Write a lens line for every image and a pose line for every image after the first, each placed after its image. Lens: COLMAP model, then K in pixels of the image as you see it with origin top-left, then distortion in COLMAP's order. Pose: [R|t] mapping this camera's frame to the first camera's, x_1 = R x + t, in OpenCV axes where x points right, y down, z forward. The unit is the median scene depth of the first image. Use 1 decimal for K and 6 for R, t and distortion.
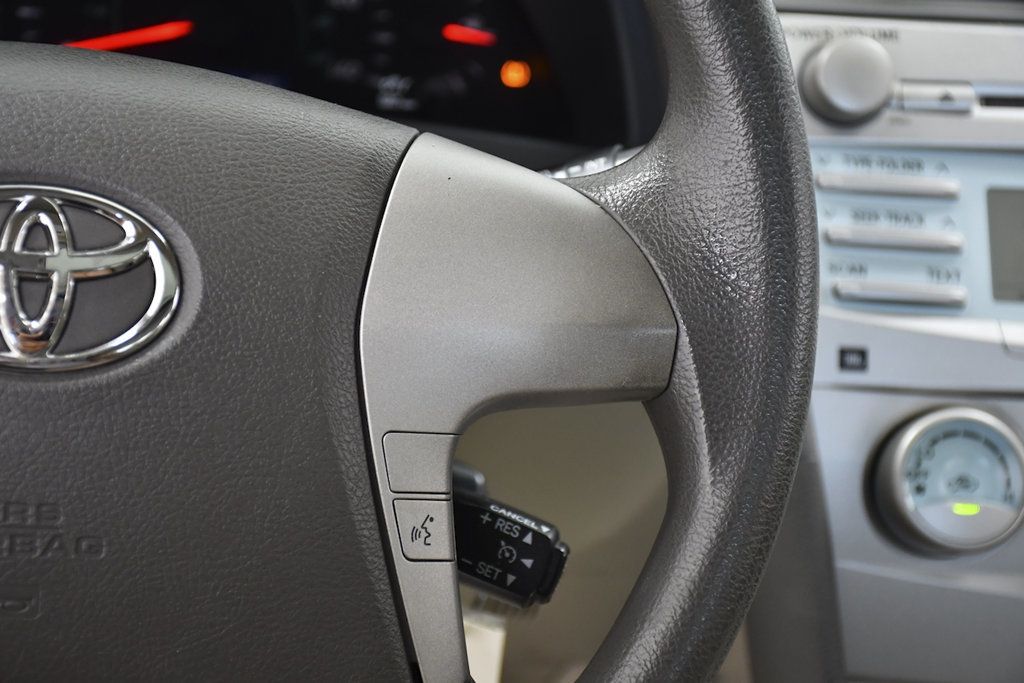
lens RADIAL K [[2219.9, 0, 512.0], [0, 2219.9, 341.5], [0, 0, 1]] dist [0.393067, 0.370848]
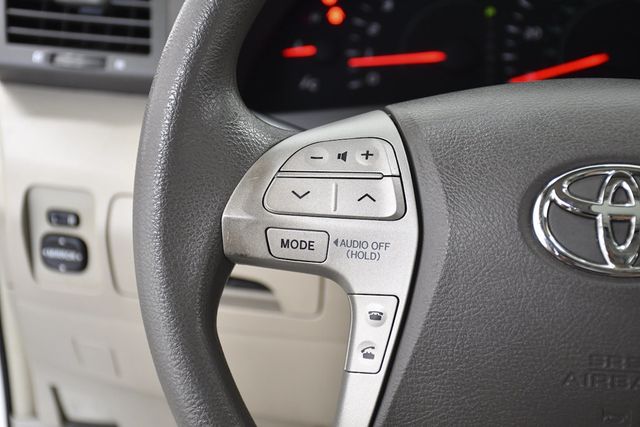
lens RADIAL K [[1387.4, 0, 320.0], [0, 1387.4, 213.5], [0, 0, 1]] dist [0.393067, 0.370848]
pose [[0.974600, -0.020809, -0.222985, -0.184711], [0.016358, 0.999629, -0.021789, -0.013137], [0.223356, 0.017588, 0.974578, -0.055289]]
